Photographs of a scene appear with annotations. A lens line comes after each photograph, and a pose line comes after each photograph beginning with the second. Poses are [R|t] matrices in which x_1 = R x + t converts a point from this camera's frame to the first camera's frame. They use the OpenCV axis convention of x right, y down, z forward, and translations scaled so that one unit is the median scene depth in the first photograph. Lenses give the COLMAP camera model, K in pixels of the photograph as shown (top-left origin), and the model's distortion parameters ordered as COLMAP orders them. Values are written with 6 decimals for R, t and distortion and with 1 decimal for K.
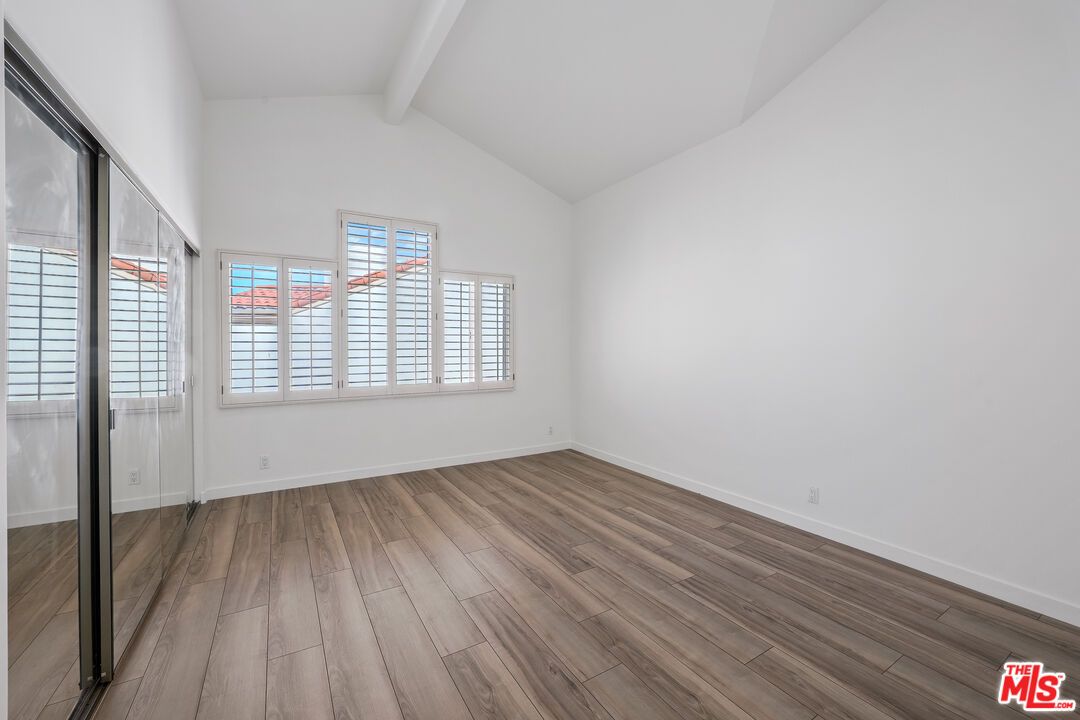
lens RADIAL K [[431.9, 0, 536.9], [0, 431.9, 354.6], [0, 0, 1]] dist [-0.007797, 0.000016]
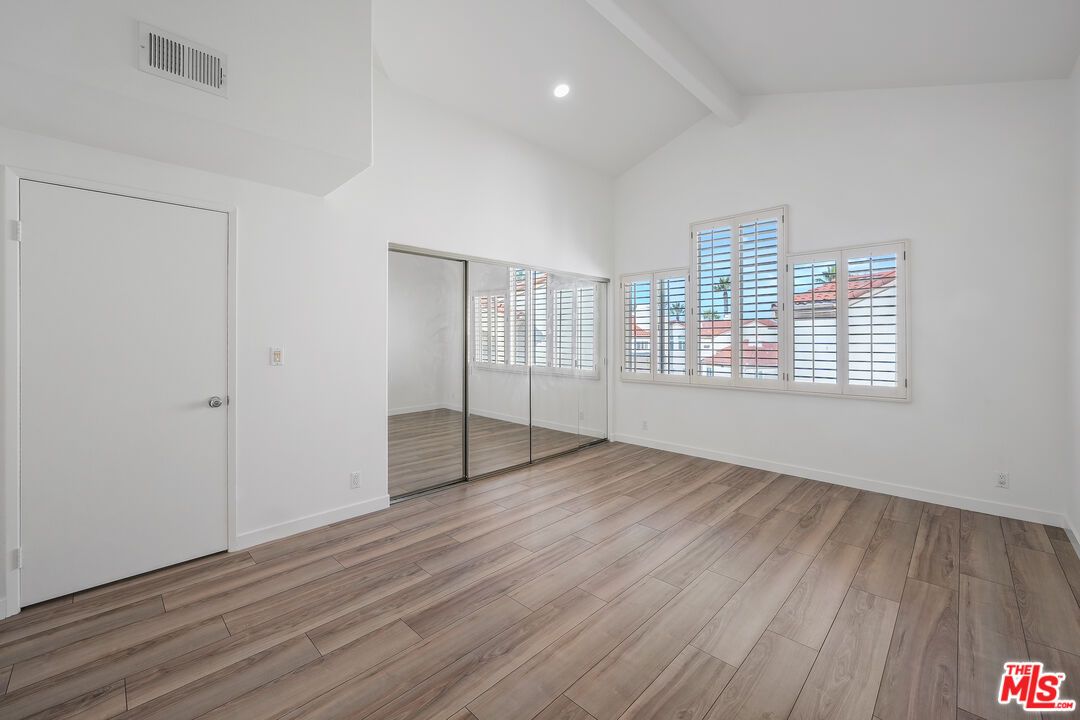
lens RADIAL K [[434.8, 0, 548.5], [0, 434.8, 343.3], [0, 0, 1]] dist [-0.002845, -0.000025]
pose [[0.269923, 0.007529, -0.962853, 0.621654], [-0.016990, 0.999851, 0.003055, -0.007246], [0.962732, 0.015534, 0.270010, 0.329490]]
